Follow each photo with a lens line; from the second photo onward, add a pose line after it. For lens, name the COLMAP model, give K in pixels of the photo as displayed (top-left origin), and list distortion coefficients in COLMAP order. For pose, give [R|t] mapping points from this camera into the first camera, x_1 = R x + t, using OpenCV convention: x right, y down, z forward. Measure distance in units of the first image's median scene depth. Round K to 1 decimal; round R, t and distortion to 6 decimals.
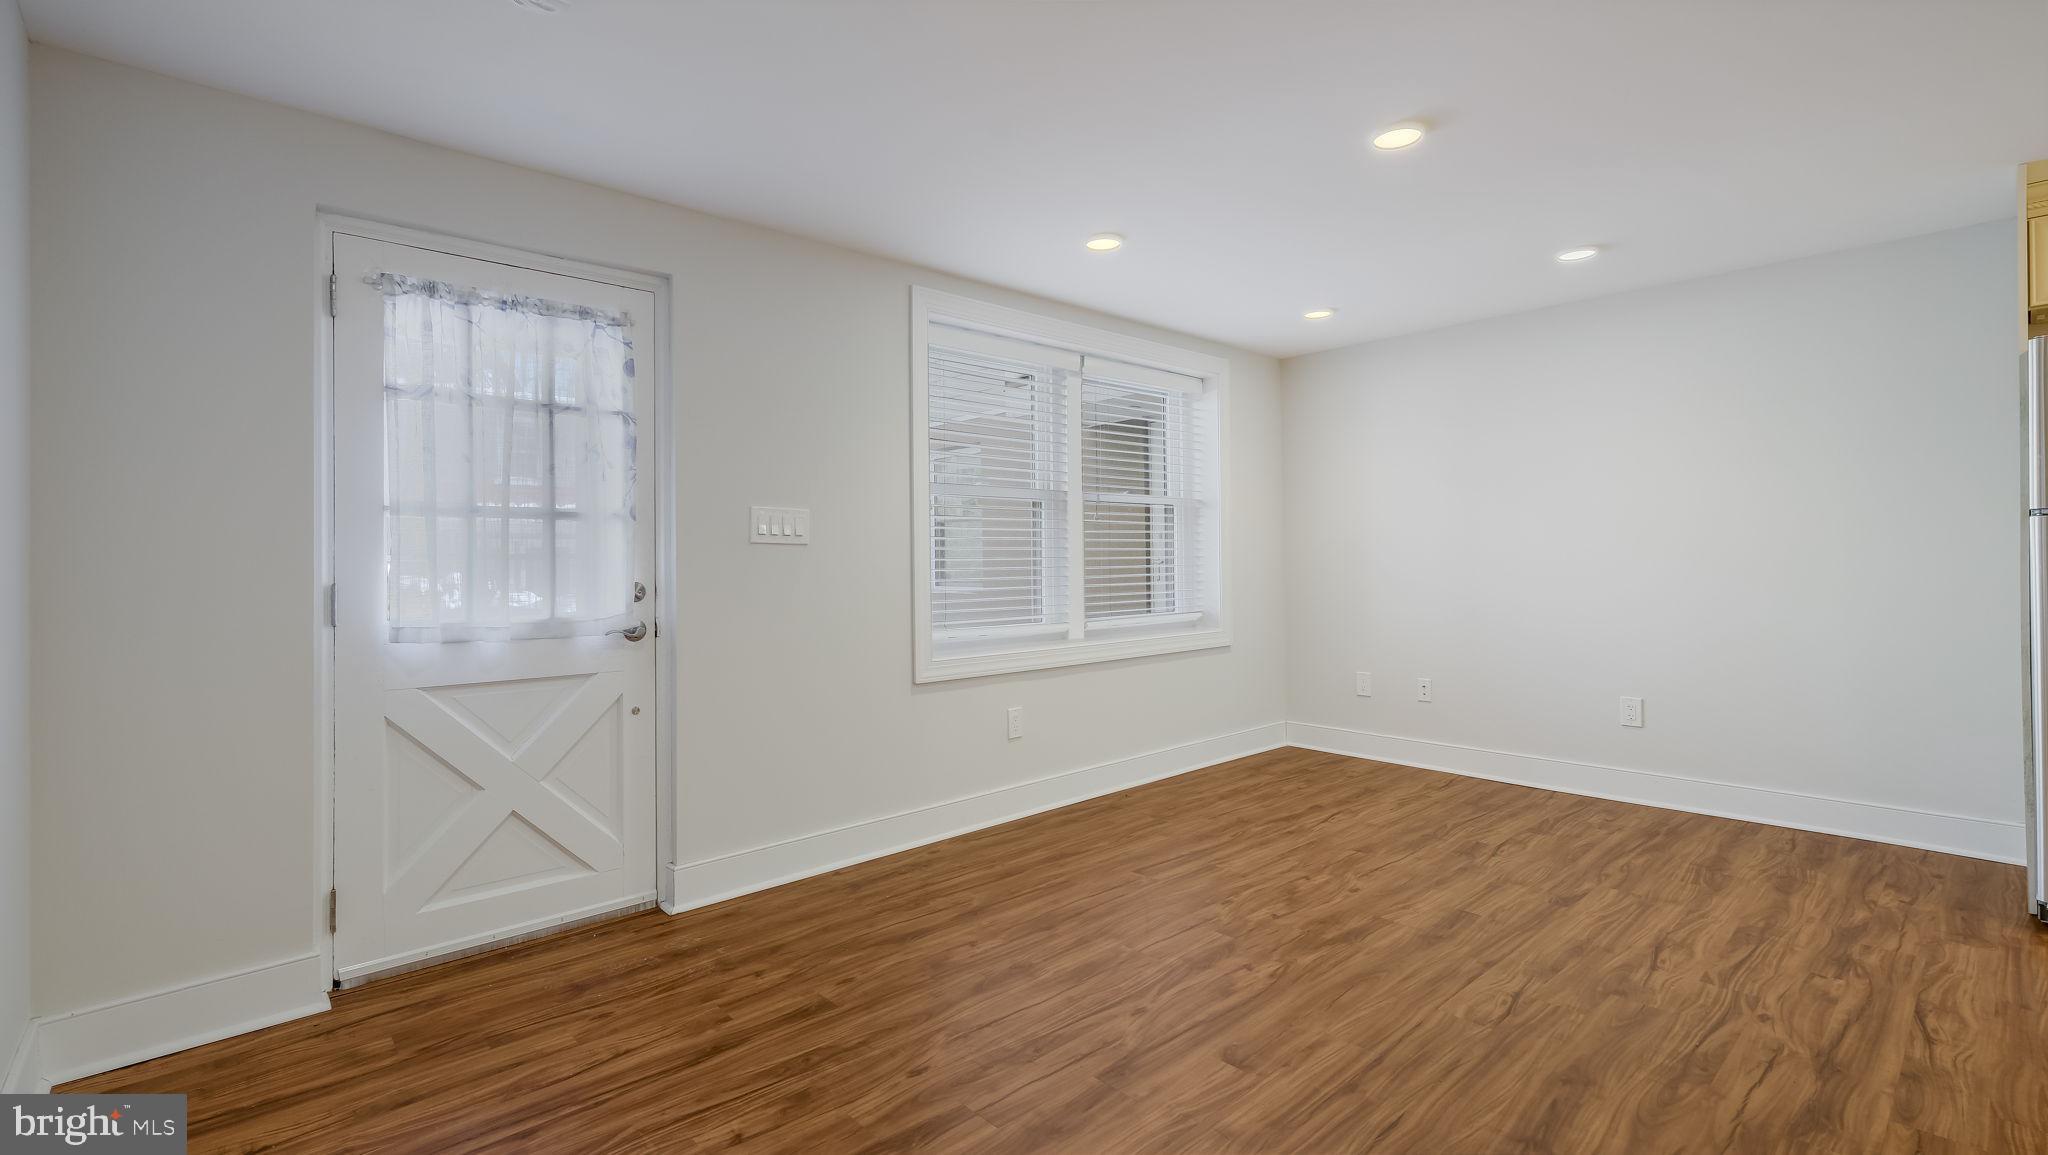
lens RADIAL K [[904.4, 0, 1026.2], [0, 904.4, 549.8], [0, 0, 1]] dist [0.000768, 0.000060]
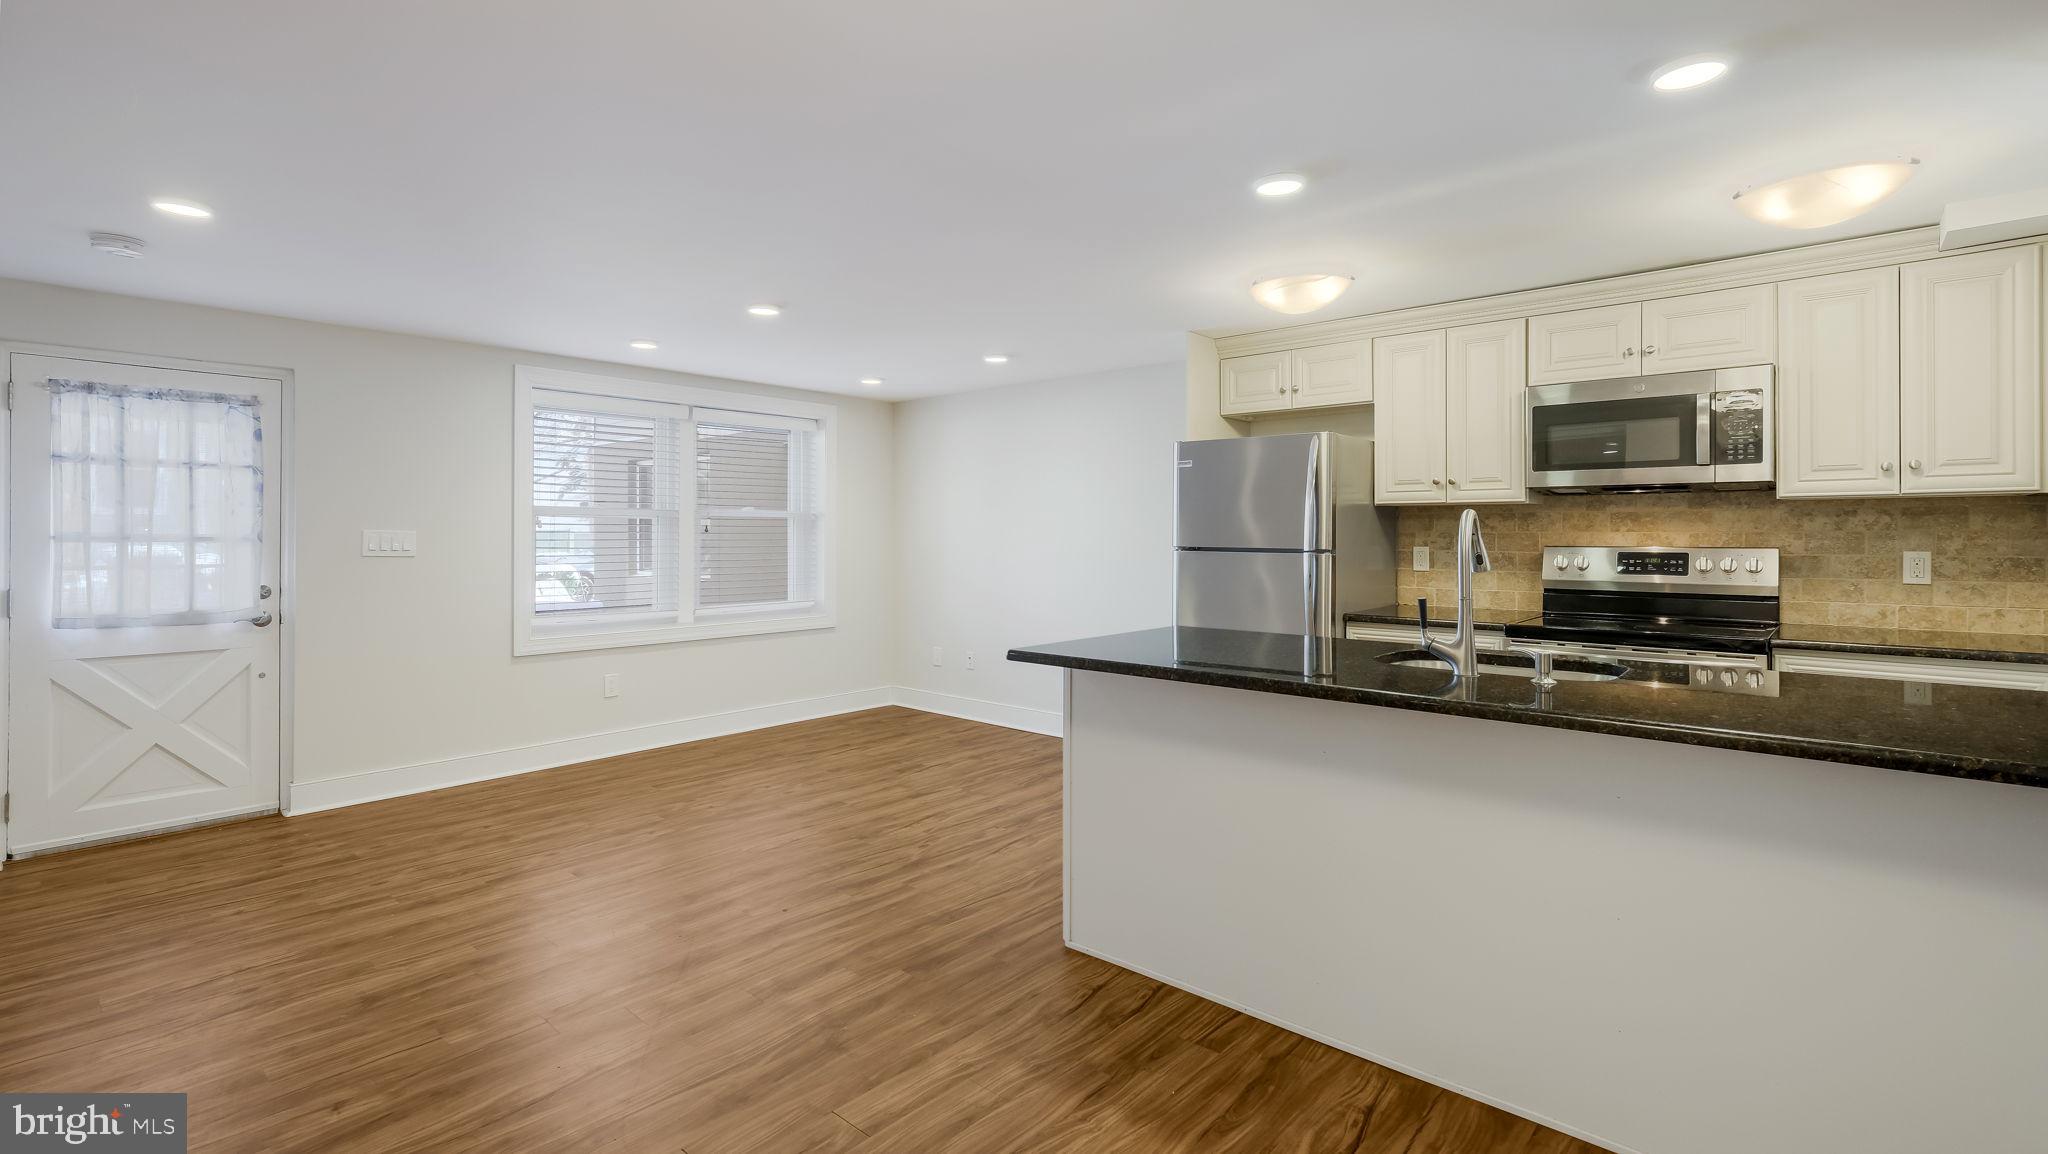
lens RADIAL K [[908.1, 0, 1020.5], [0, 908.1, 531.6], [0, 0, 1]] dist [0.001269, 0.000338]
pose [[0.993791, 0.012661, 0.110538, 0.613679], [-0.013383, 0.999894, 0.005800, -0.074808], [-0.110453, -0.007244, 0.993855, -0.571700]]
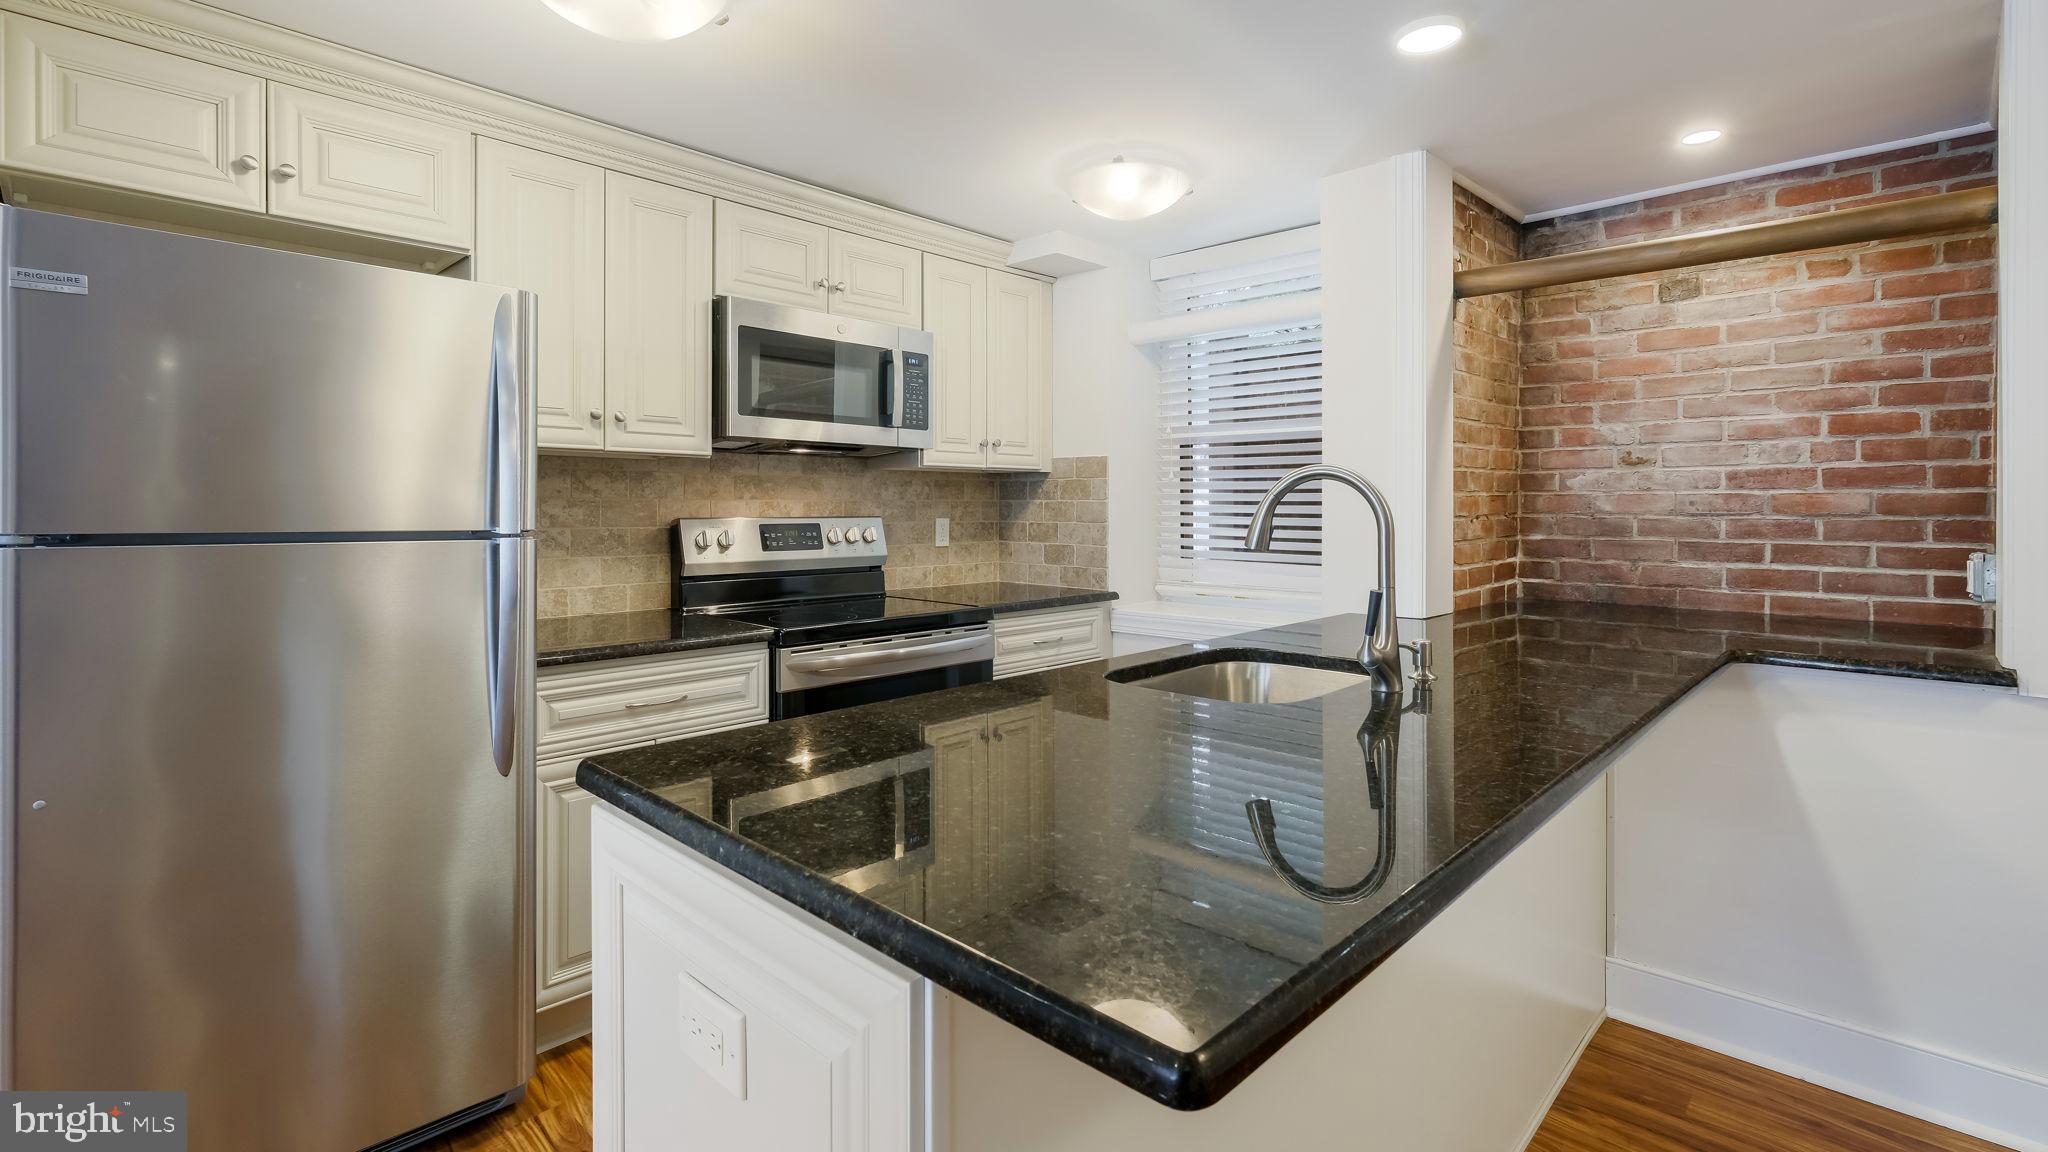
lens RADIAL K [[921.9, 0, 1020.6], [0, 921.9, 508.5], [0, 0, 1]] dist [0.001185, 0.000441]
pose [[-0.065563, 0.010991, 0.997788, 0.516137], [-0.010178, 0.999880, -0.011683, -0.057930], [-0.997797, -0.010921, -0.065443, 0.417042]]
